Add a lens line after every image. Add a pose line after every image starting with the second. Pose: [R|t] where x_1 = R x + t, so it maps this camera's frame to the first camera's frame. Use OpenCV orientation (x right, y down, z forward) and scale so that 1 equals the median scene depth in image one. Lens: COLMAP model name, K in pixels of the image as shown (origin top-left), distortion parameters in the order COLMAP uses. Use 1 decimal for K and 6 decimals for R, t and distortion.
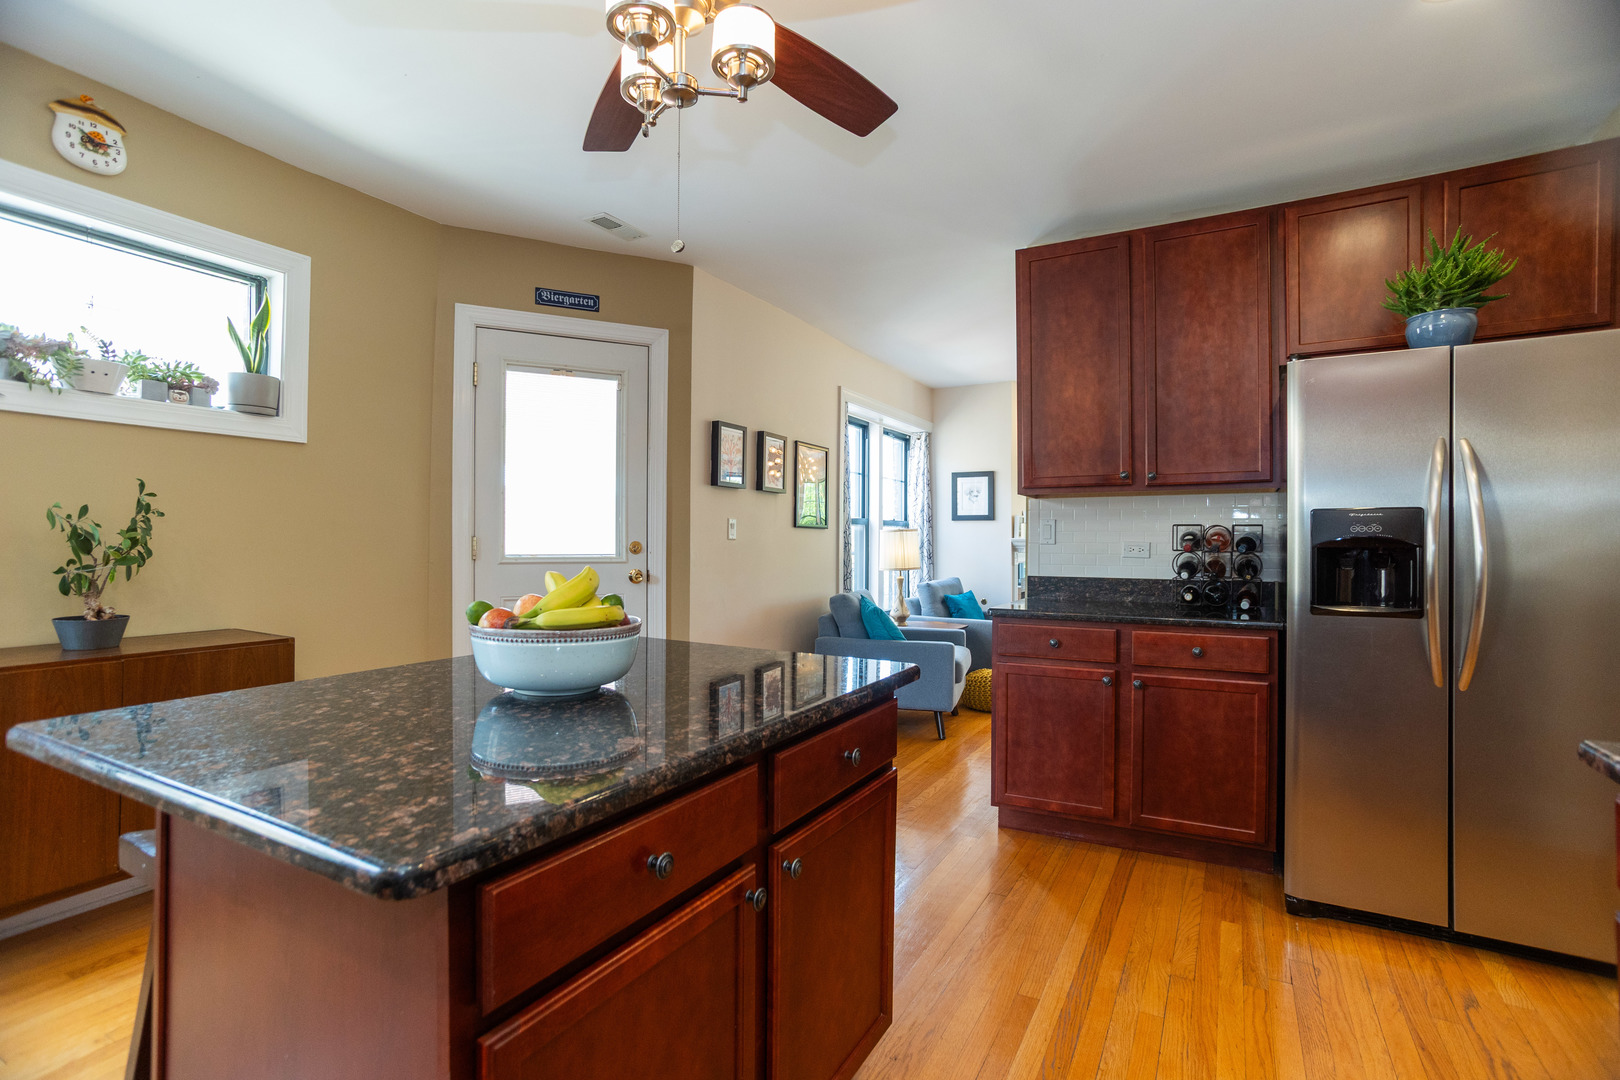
lens RADIAL K [[769.1, 0, 808.7], [0, 769.1, 541.5], [0, 0, 1]] dist [-0.049125, 0.020184]
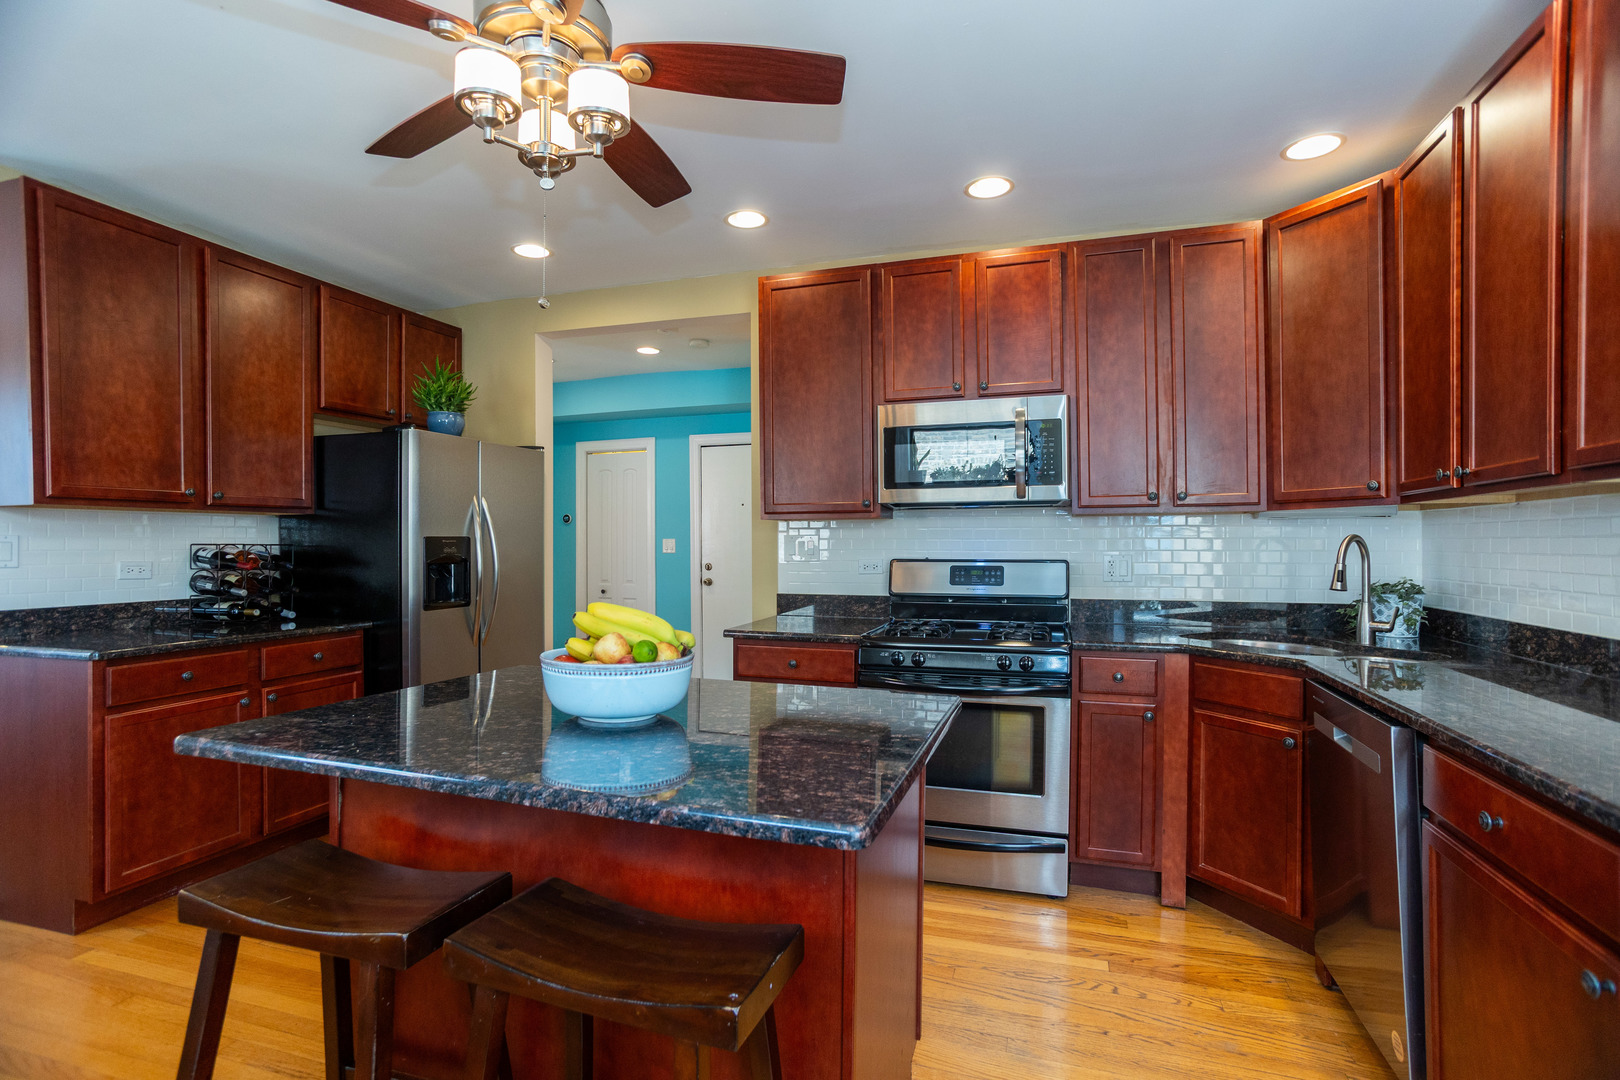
lens RADIAL K [[769.1, 0, 816.3], [0, 769.1, 545.8], [0, 0, 1]] dist [-0.049125, 0.020184]
pose [[-0.206630, -0.005295, 0.978405, -0.677497], [0.003894, 0.999973, 0.006234, -0.023566], [-0.978411, 0.005098, -0.206604, 0.437548]]
